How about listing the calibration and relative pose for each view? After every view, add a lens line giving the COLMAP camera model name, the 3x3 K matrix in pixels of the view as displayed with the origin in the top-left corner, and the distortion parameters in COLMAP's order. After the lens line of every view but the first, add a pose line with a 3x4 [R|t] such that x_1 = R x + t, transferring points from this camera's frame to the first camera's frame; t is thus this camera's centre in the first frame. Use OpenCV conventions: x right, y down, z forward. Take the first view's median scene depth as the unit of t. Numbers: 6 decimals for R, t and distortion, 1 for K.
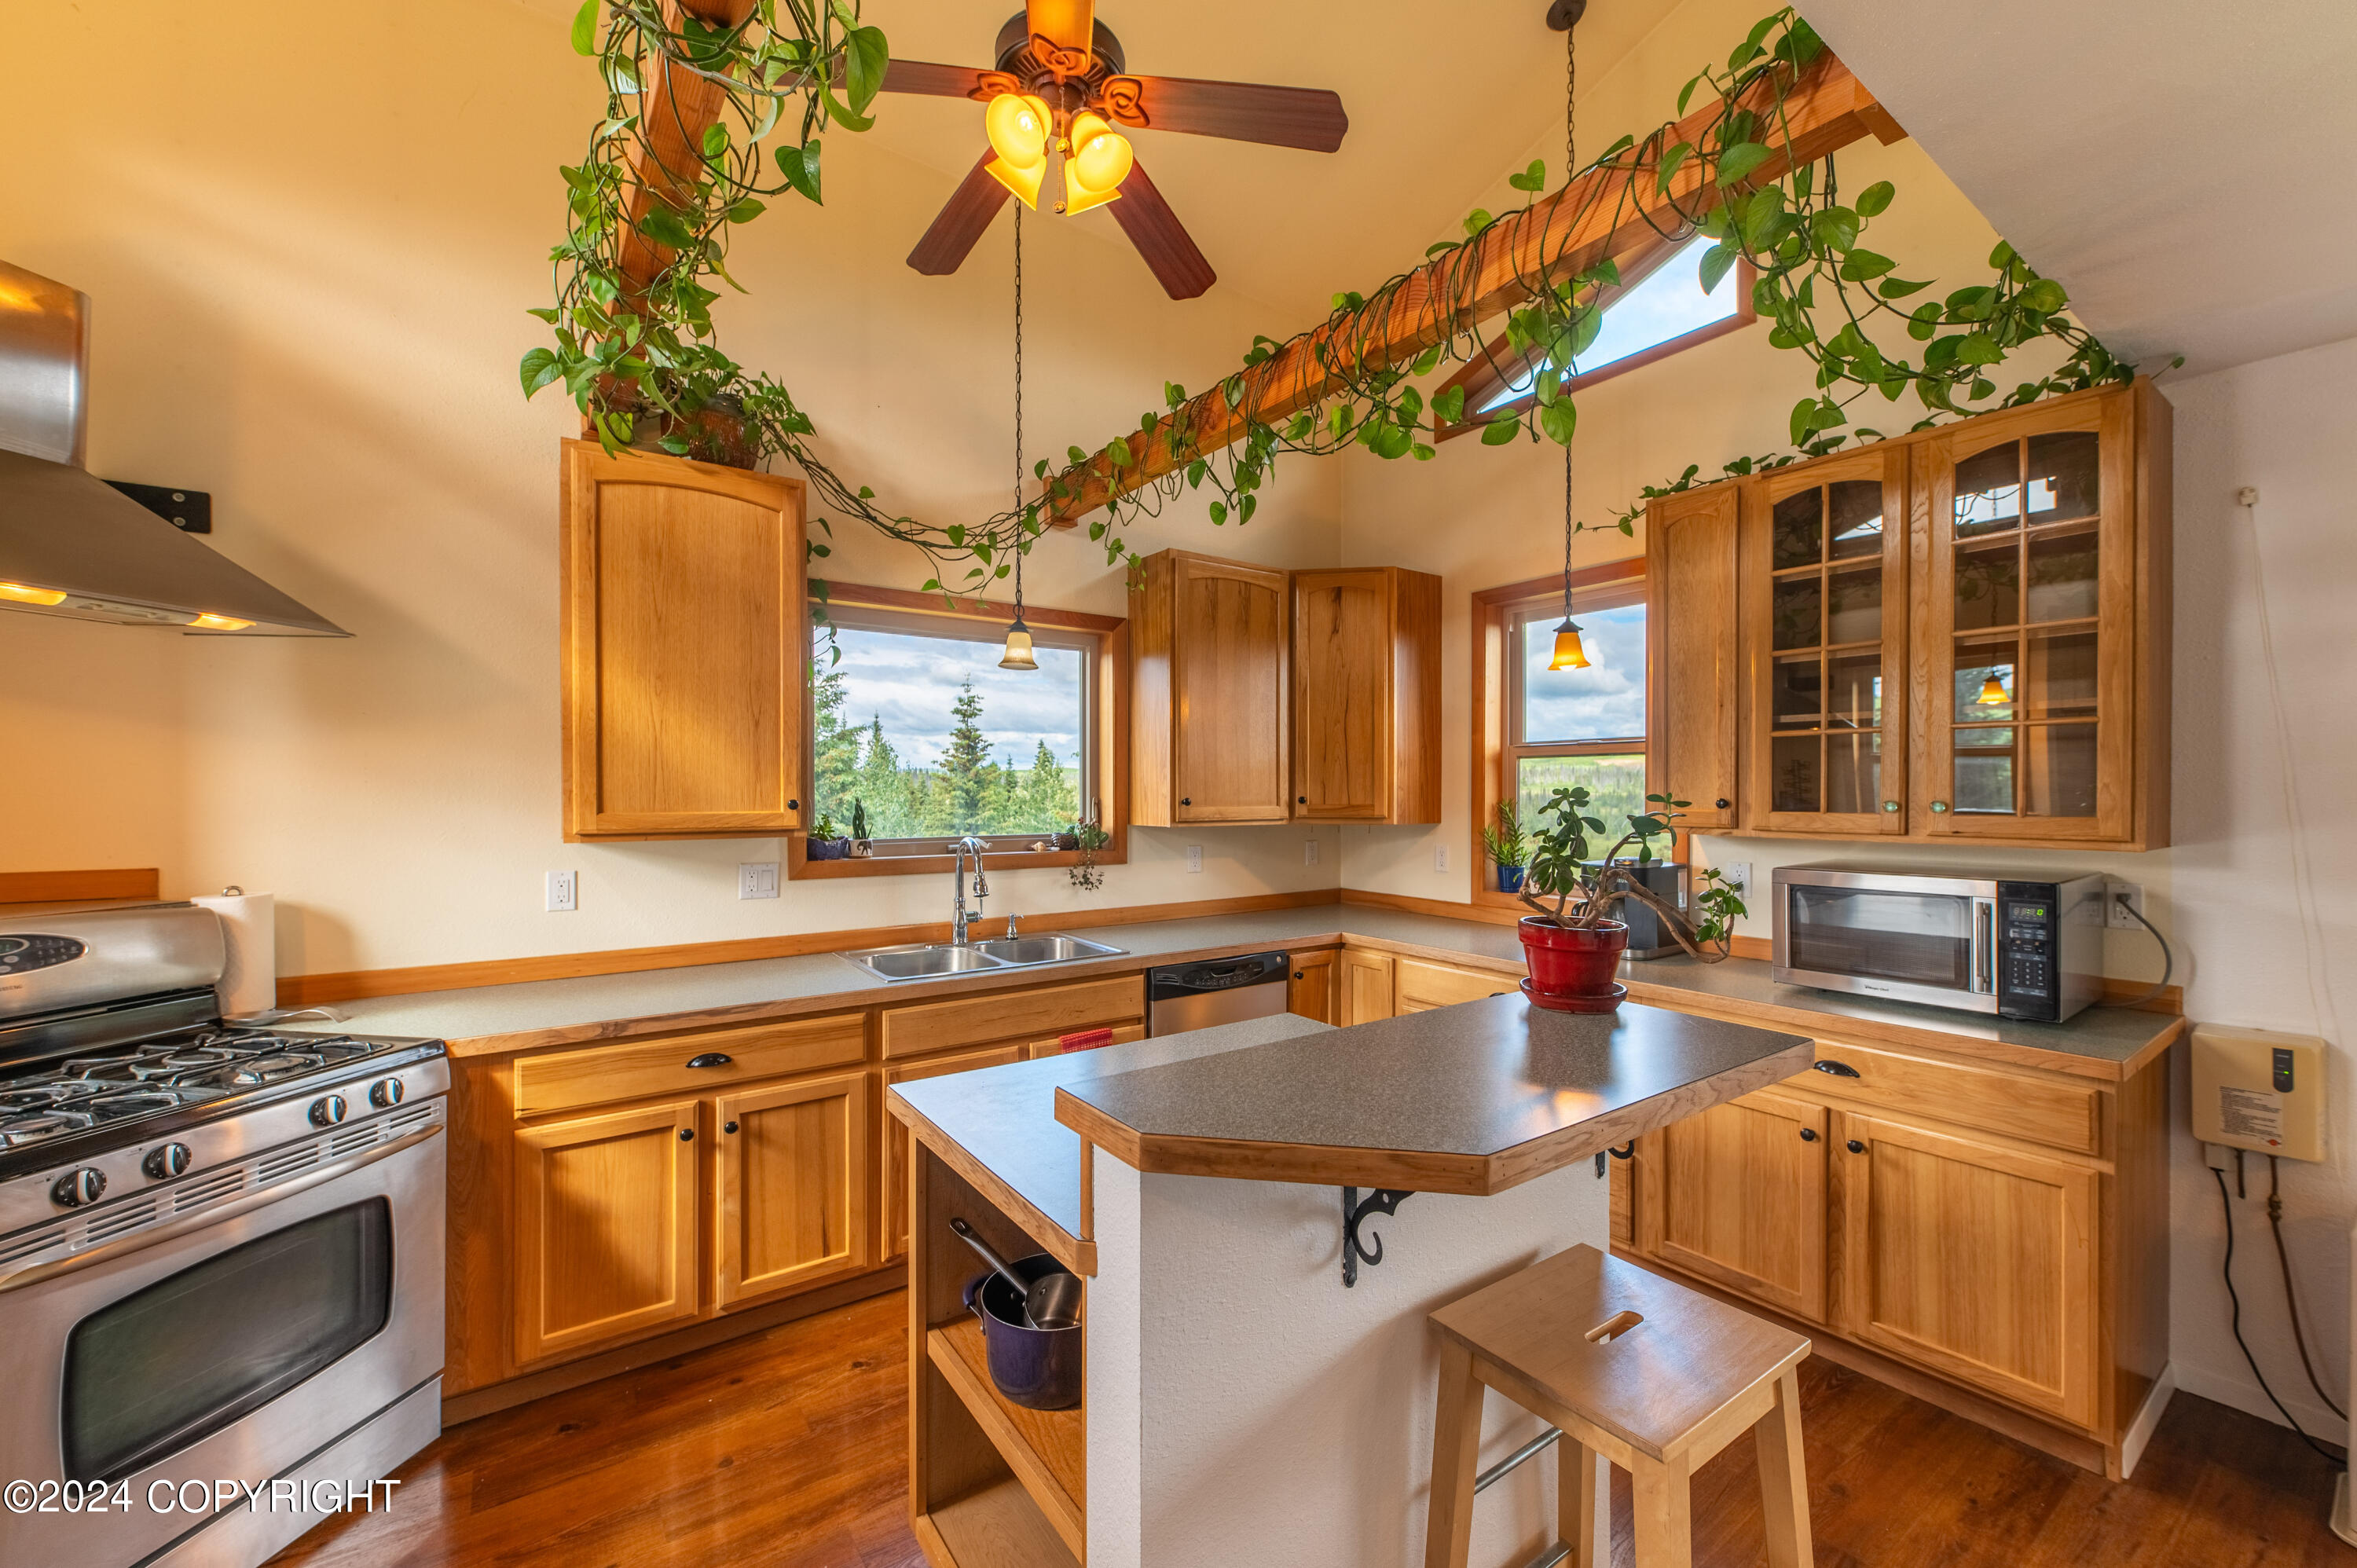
lens RADIAL K [[944.3, 0, 1150.1], [0, 944.3, 795.6], [0, 0, 1]] dist [0.001166, 0.000178]
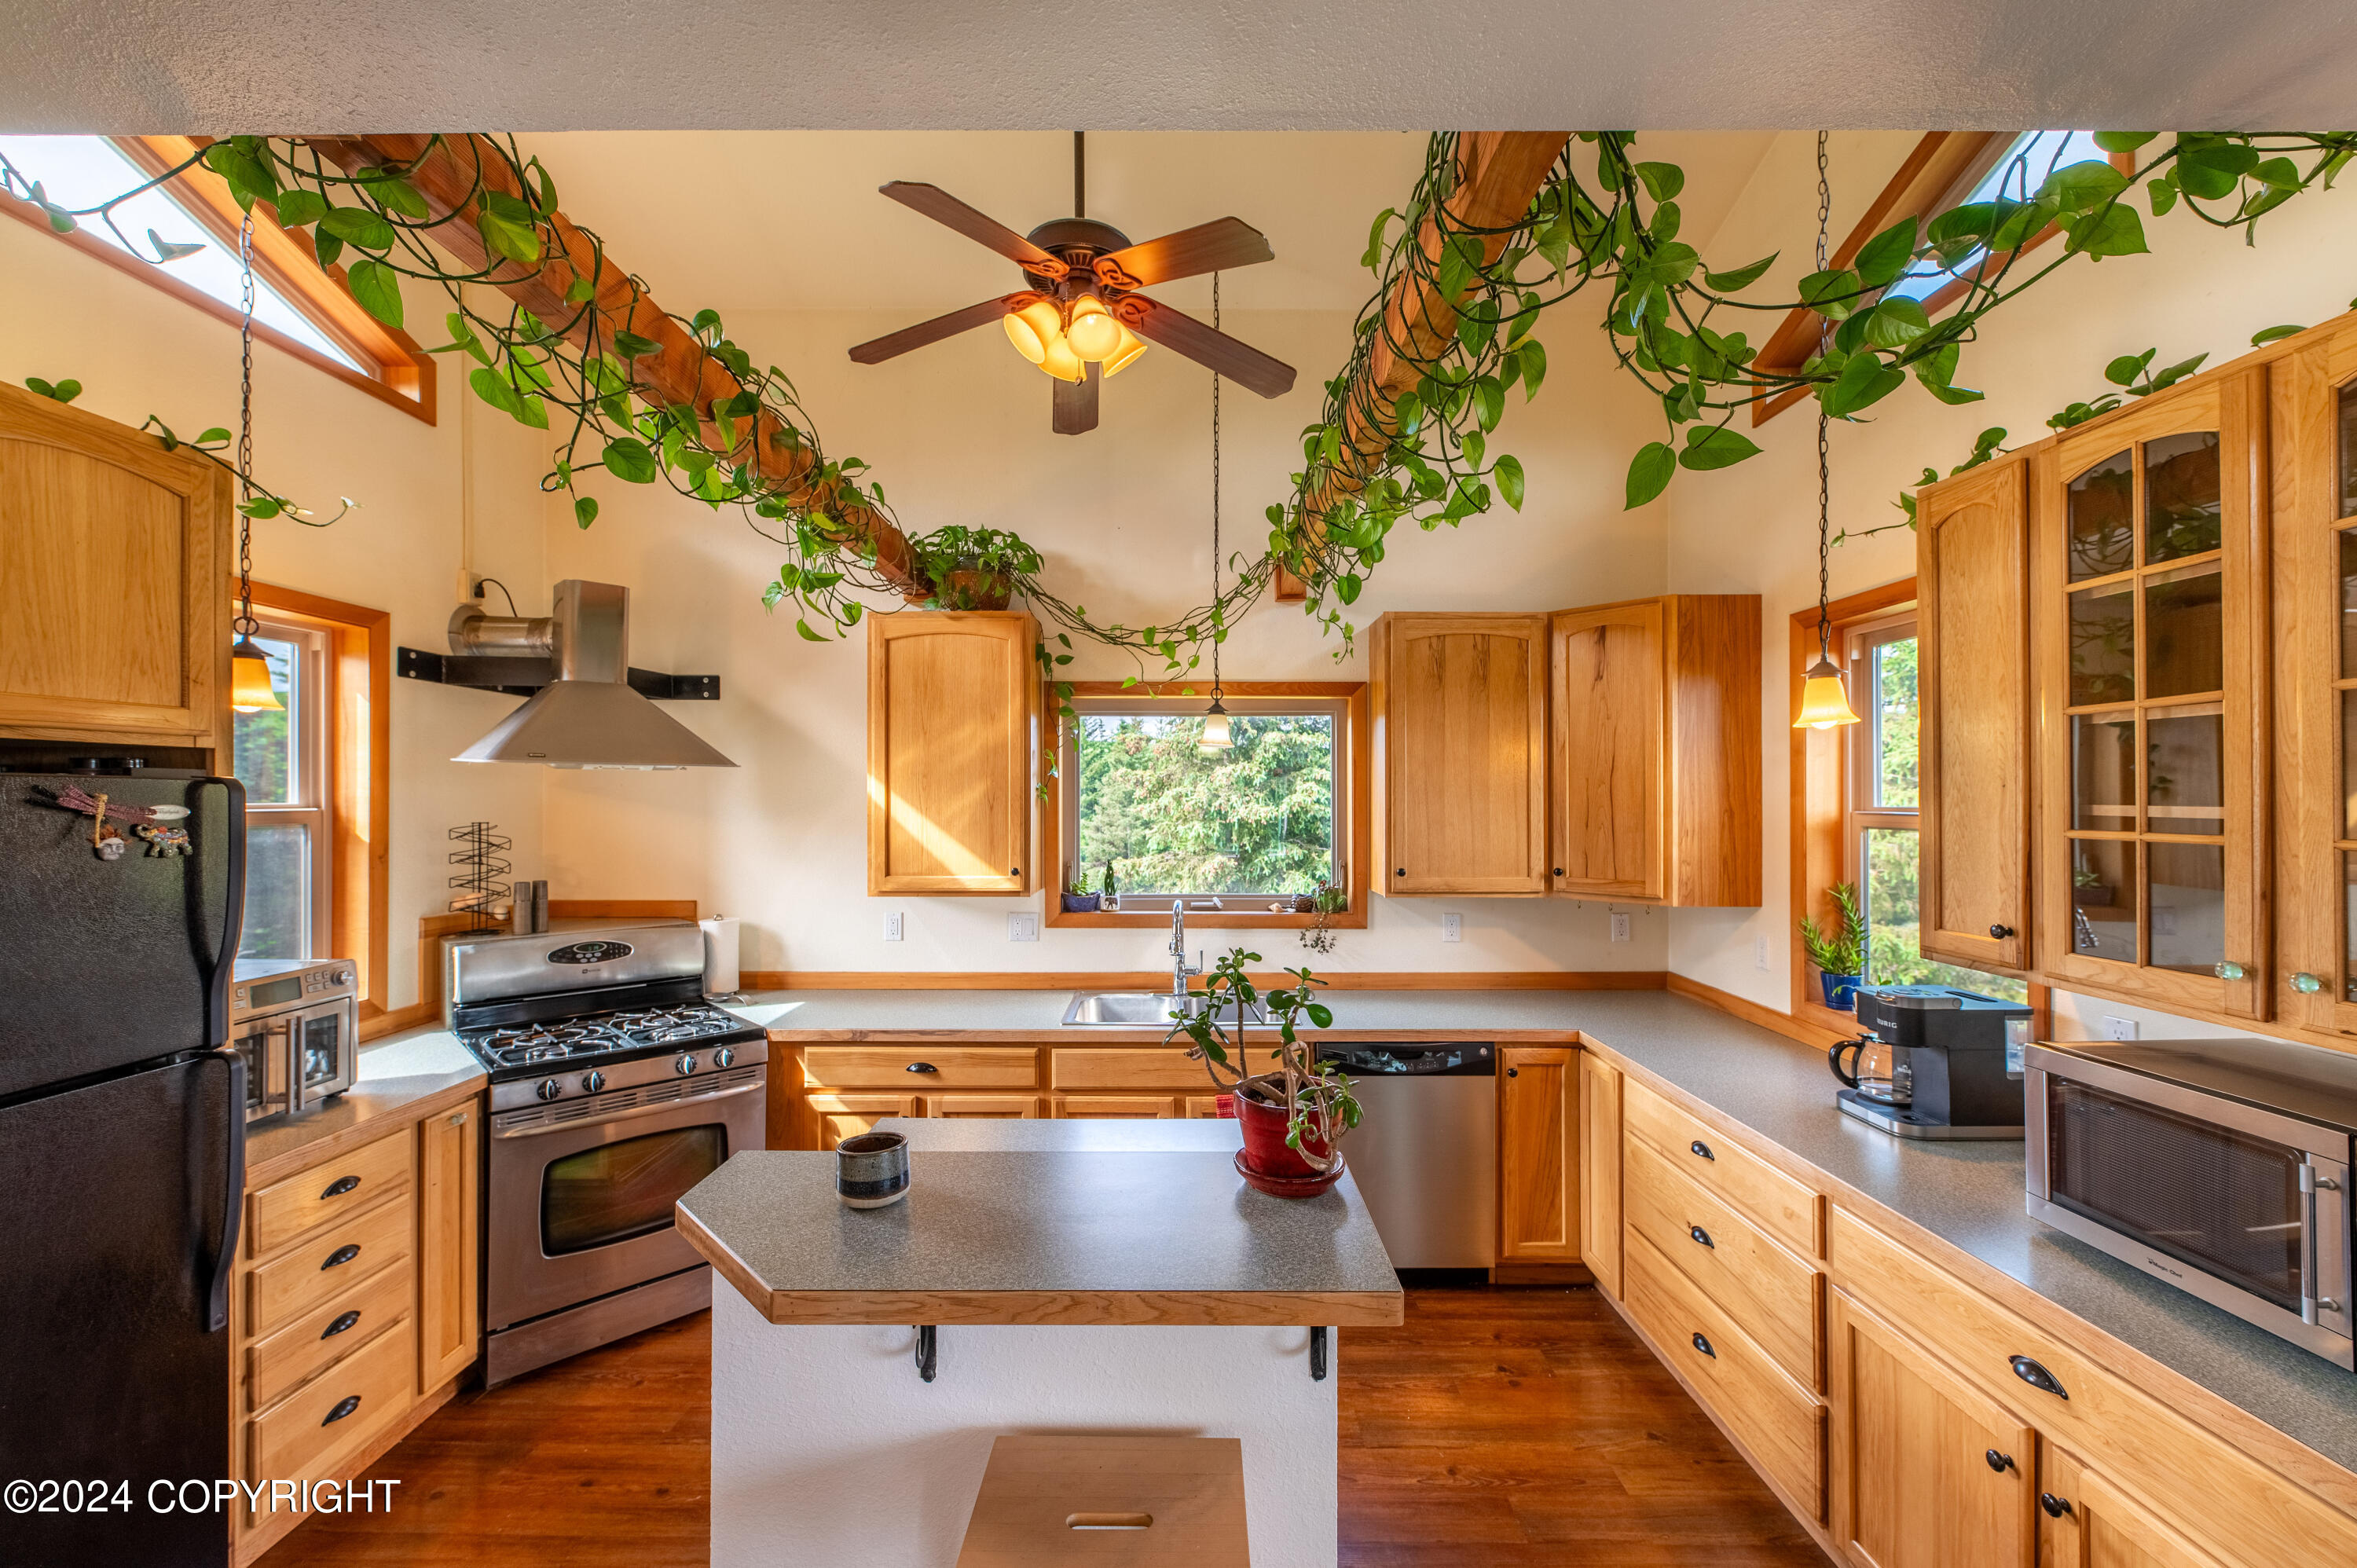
lens RADIAL K [[926.7, 0, 1157.9], [0, 926.7, 793.5], [0, 0, 1]] dist [0.000286, -0.000321]
pose [[0.813553, -0.005269, -0.581467, 0.438379], [0.000161, 0.999961, -0.008837, -0.074128], [0.581490, 0.007096, 0.813522, 0.096213]]
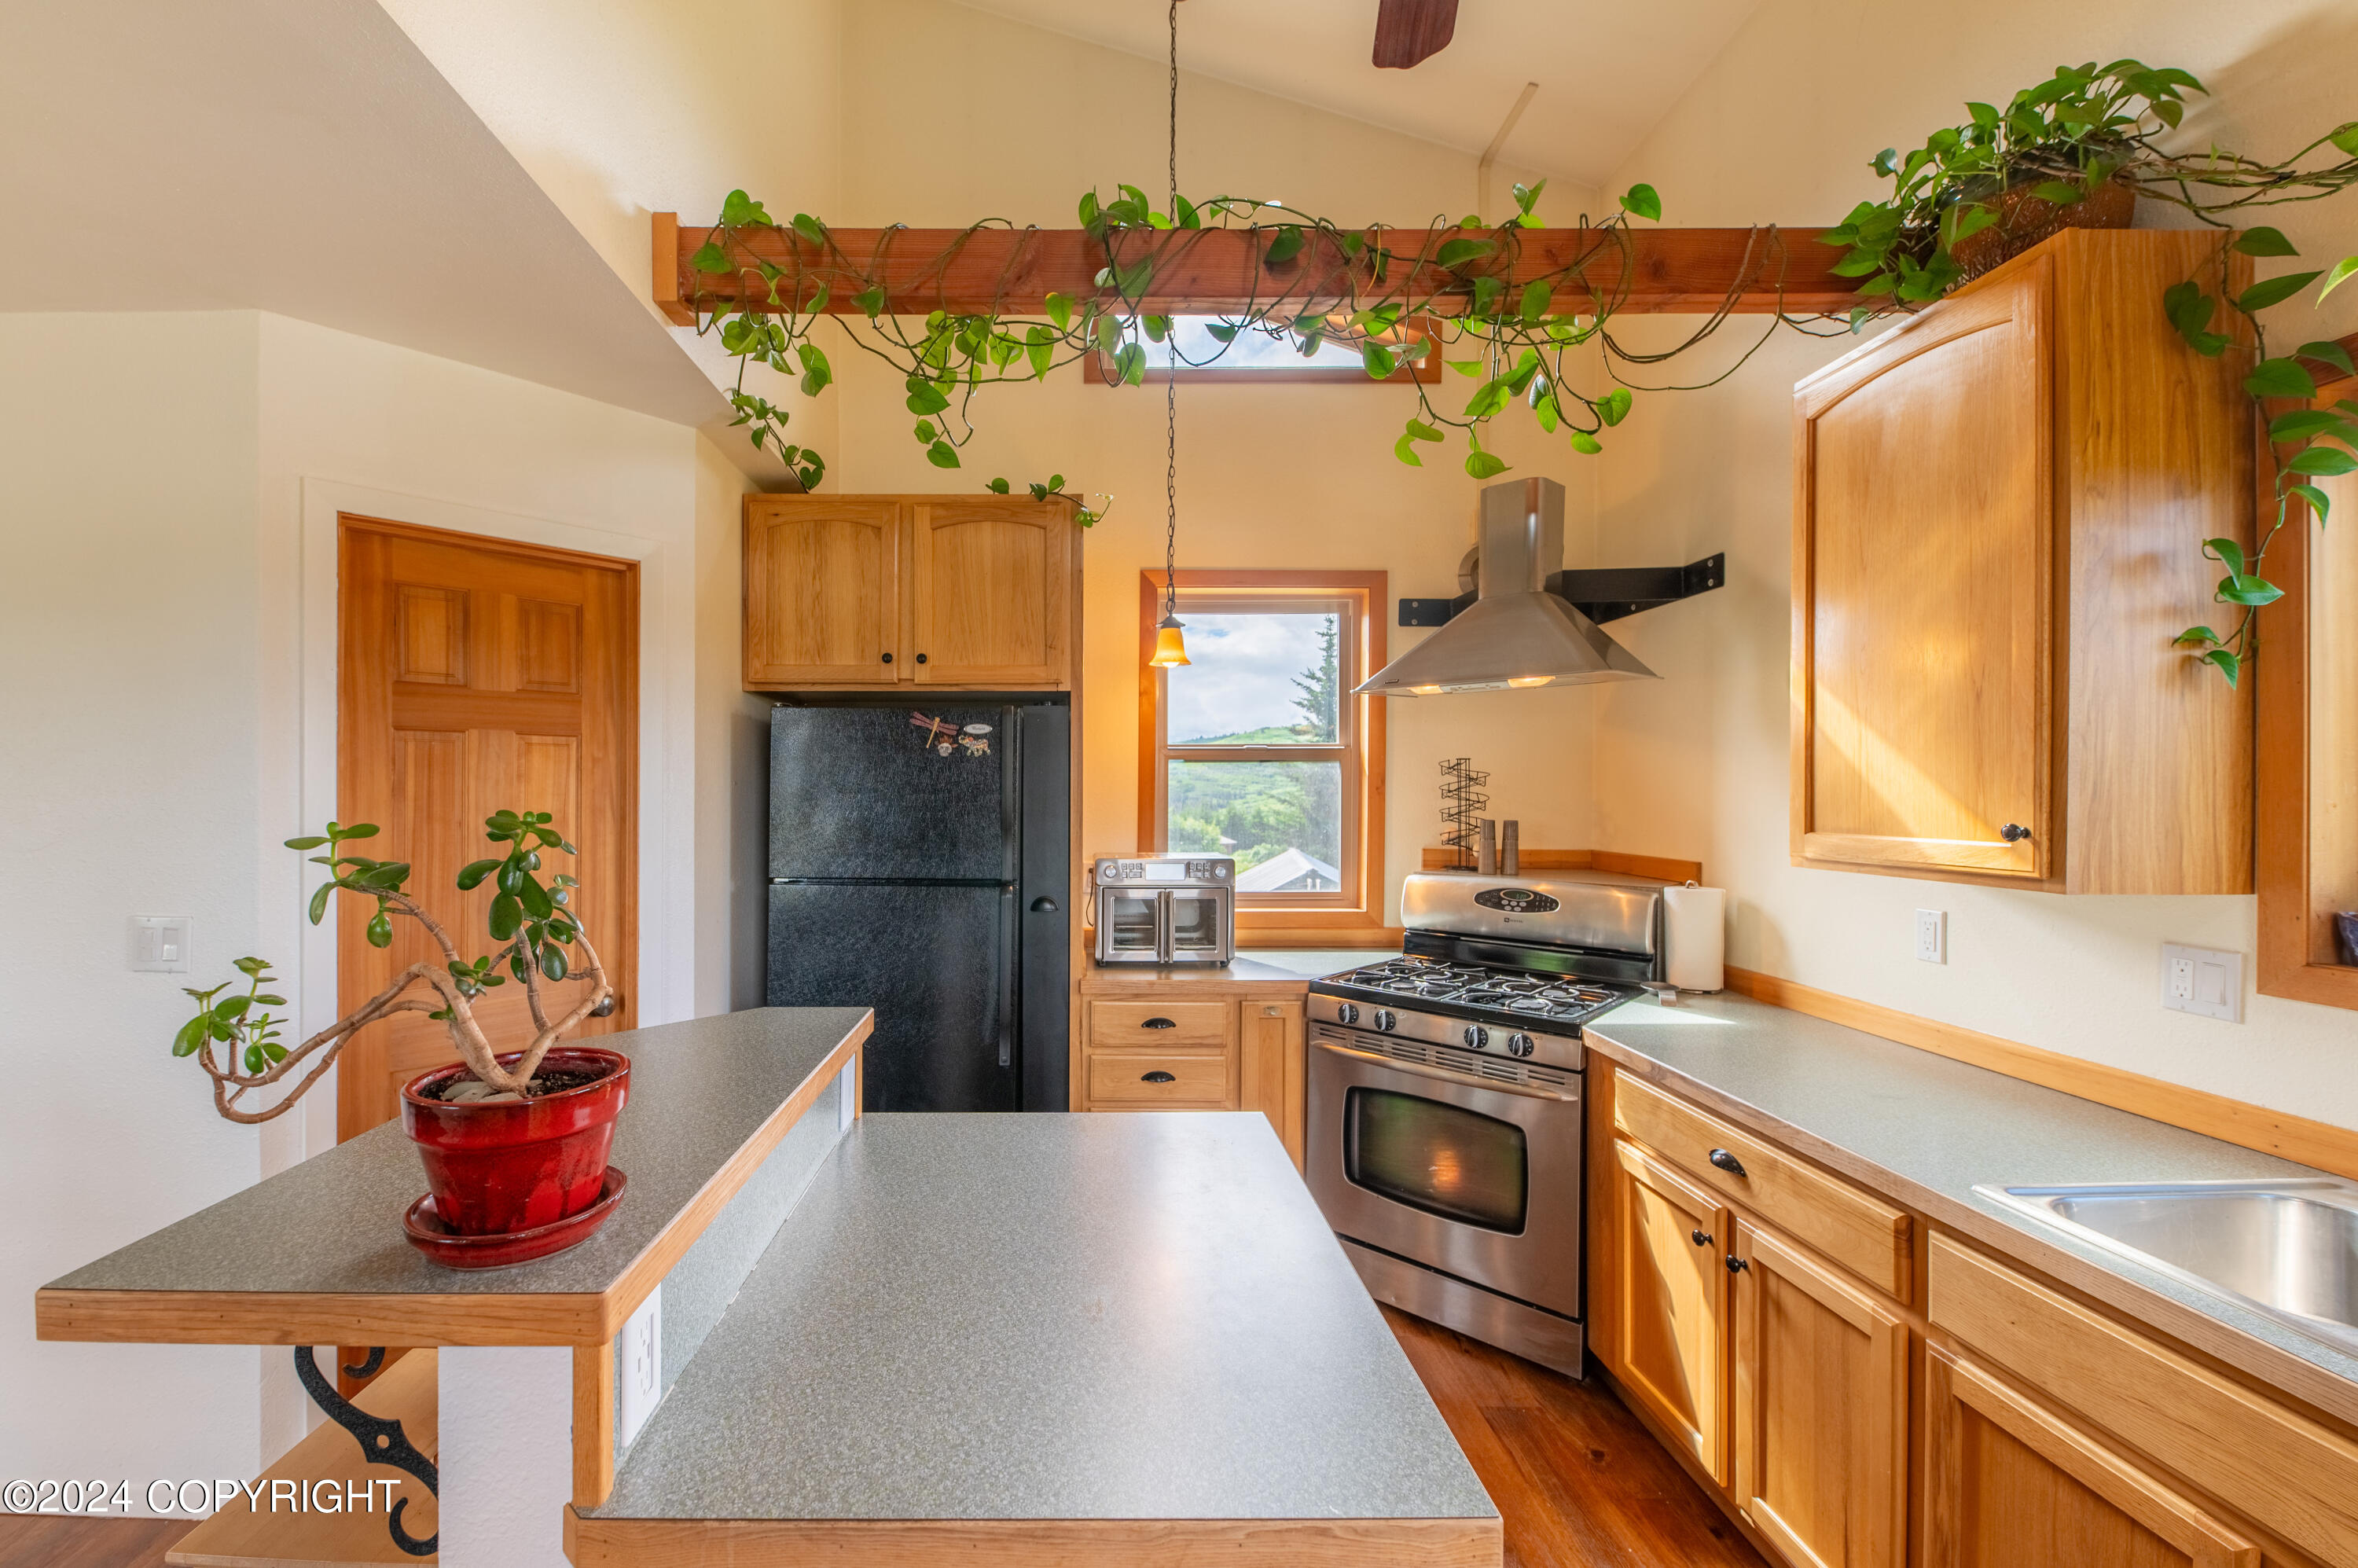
lens RADIAL K [[1022.0, 0, 1172.0], [0, 1022.0, 801.9], [0, 0, 1]] dist [-0.000709, -0.000211]
pose [[-0.556617, -0.000614, -0.830769, 0.358050], [-0.002926, 0.999995, 0.001222, -0.006291], [0.830764, 0.003111, -0.556616, 0.830663]]
